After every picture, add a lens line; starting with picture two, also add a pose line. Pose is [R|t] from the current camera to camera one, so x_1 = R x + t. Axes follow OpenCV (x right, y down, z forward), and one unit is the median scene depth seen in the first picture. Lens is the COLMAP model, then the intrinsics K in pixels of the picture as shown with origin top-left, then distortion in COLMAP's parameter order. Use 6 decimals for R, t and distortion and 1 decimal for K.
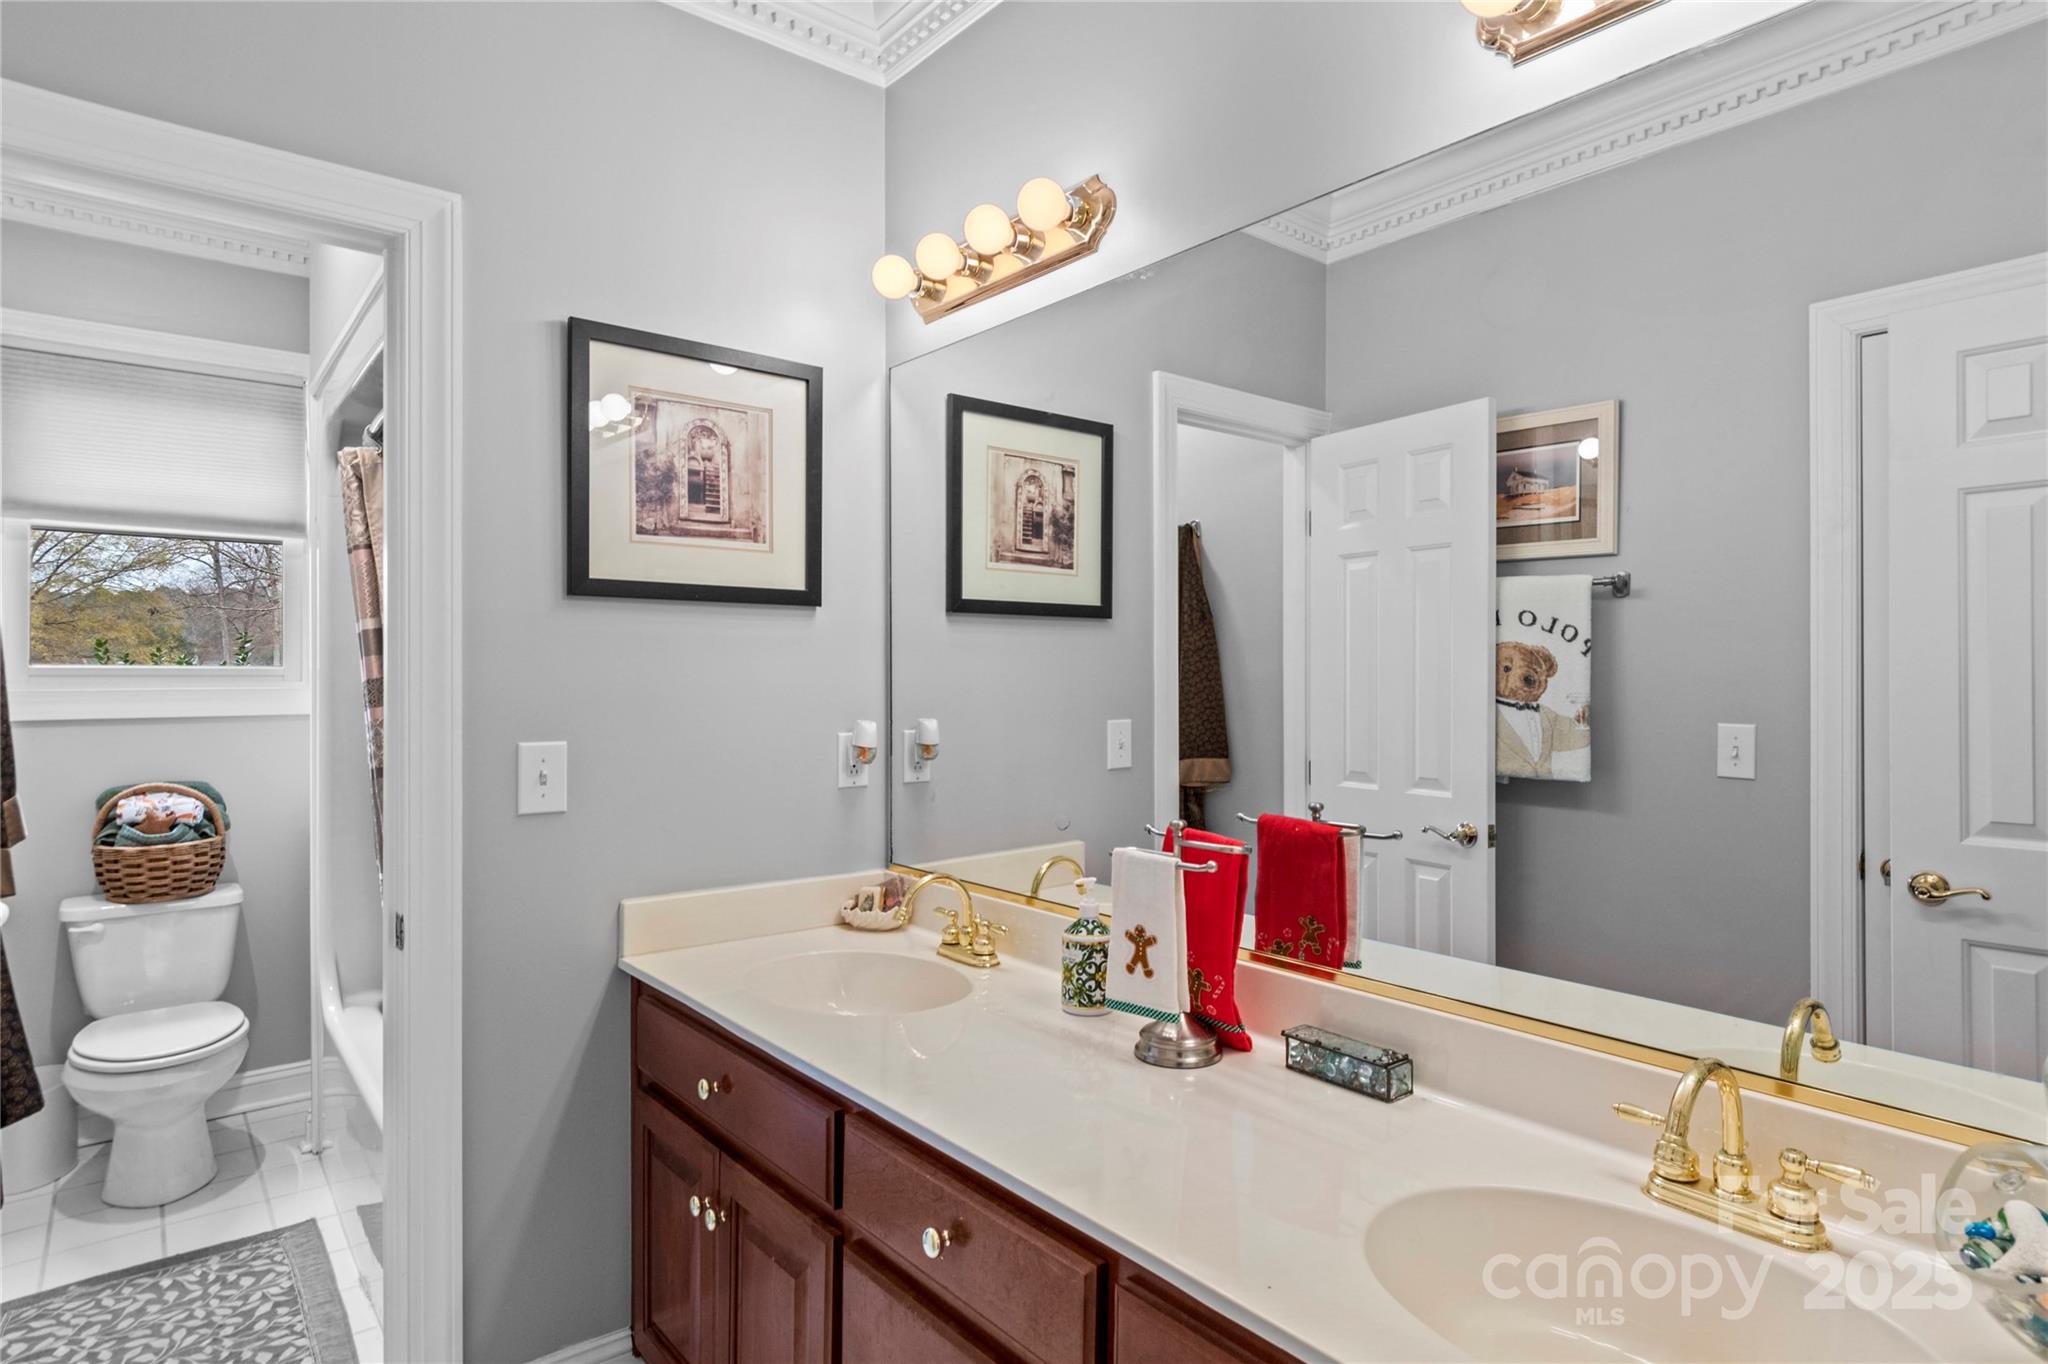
lens RADIAL K [[1114.8, 0, 1080.2], [0, 1114.8, 681.1], [0, 0, 1]] dist [-0.001338, -0.001015]
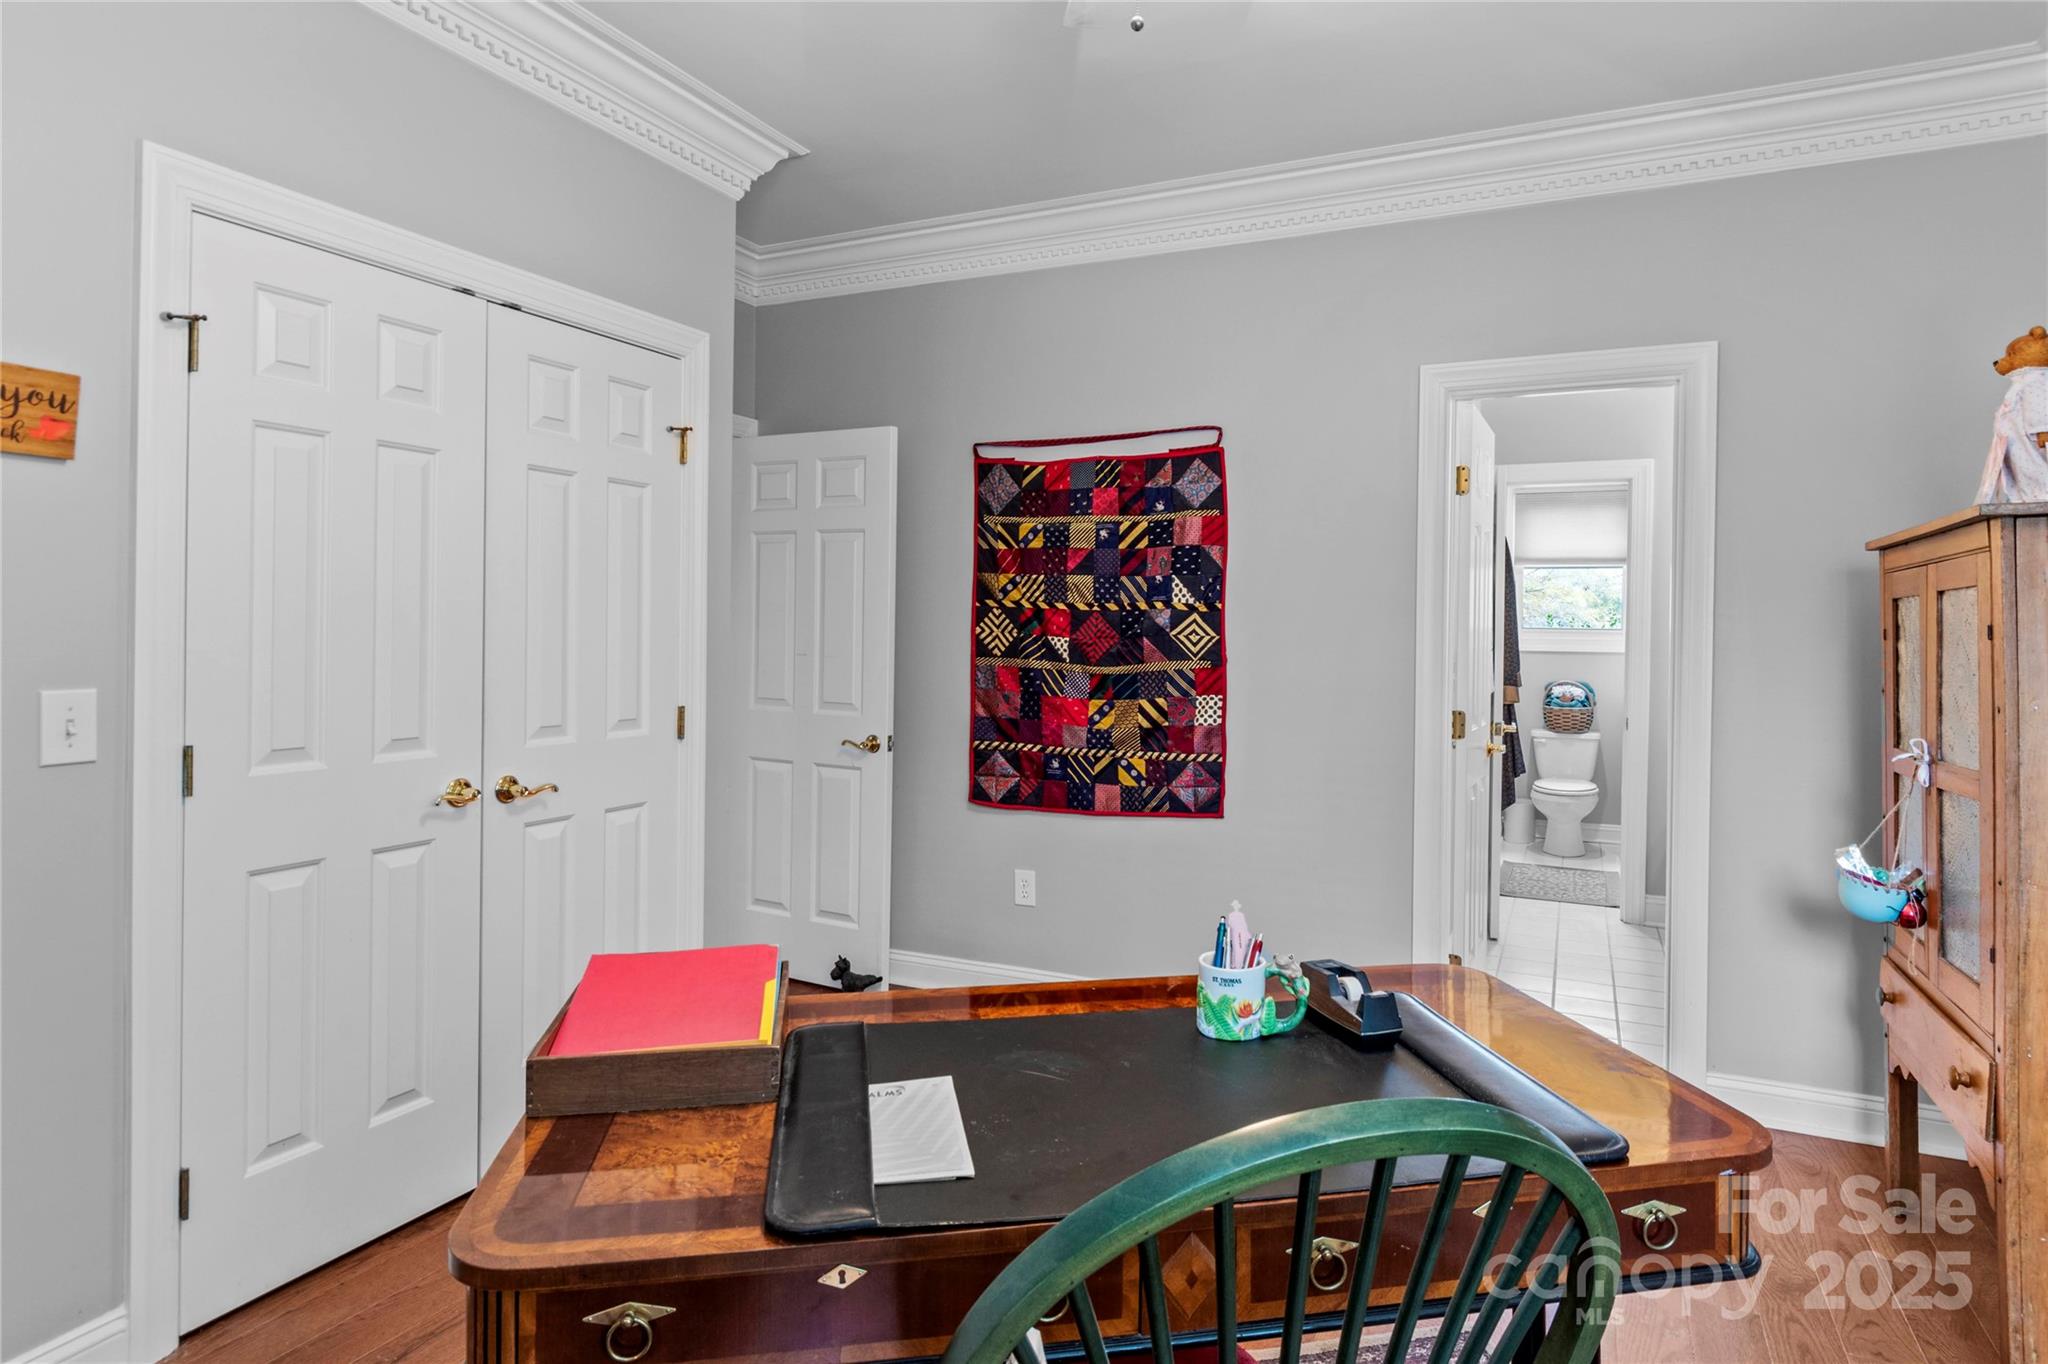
lens RADIAL K [[1114.8, 0, 1080.2], [0, 1114.8, 681.1], [0, 0, 1]] dist [-0.001338, -0.001015]
pose [[0.428374, 0.037625, -0.902818, 0.782677], [-0.003185, 0.999189, 0.040130, 0.005961], [0.903596, -0.014315, 0.428147, -0.852701]]
